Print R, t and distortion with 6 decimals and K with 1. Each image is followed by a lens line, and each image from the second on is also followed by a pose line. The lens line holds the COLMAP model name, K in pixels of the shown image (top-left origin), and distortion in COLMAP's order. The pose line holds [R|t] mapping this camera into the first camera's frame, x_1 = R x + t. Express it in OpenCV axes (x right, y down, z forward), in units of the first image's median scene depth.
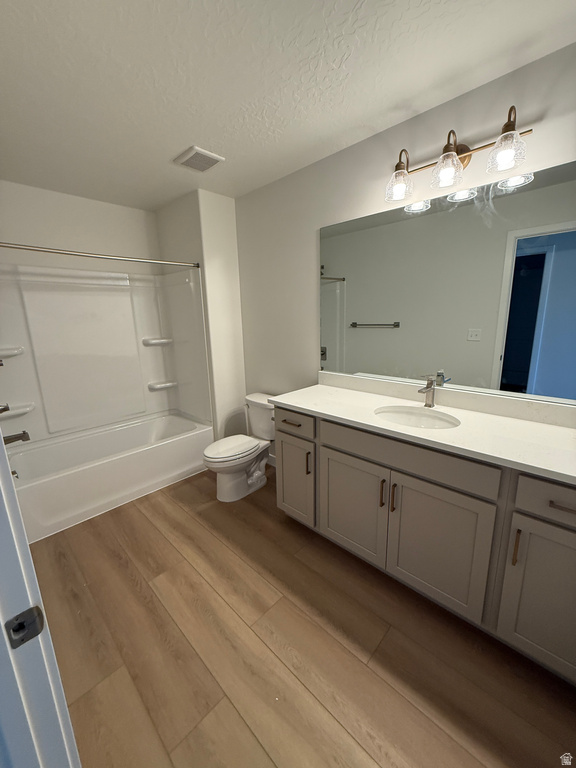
lens RADIAL K [[306.8, 0, 287.7], [0, 306.8, 383.1], [0, 0, 1]] dist [-0.001370, 0.001012]
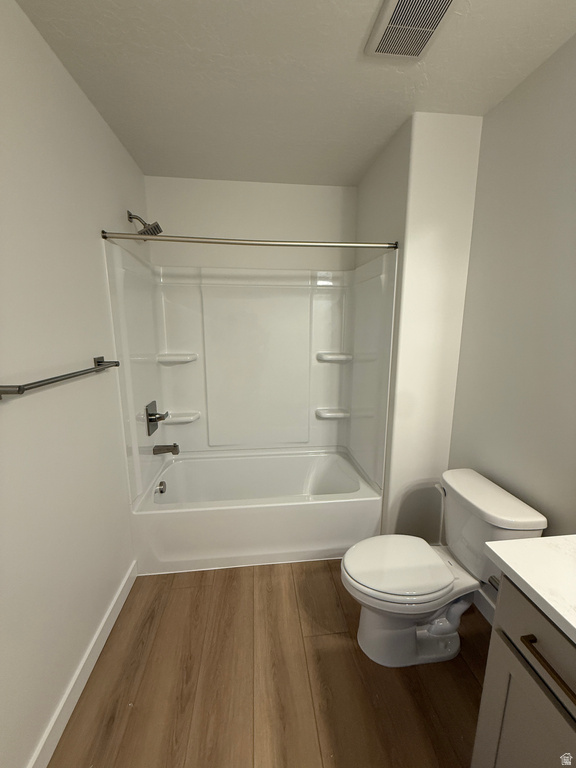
lens RADIAL K [[306.8, 0, 288.2], [0, 306.8, 383.7], [0, 0, 1]] dist [-0.001370, 0.001012]
pose [[0.771430, 0.141504, -0.620381, -0.034276], [-0.156602, 0.987193, 0.030439, -0.090063], [0.616743, 0.073671, 0.783710, 0.395720]]
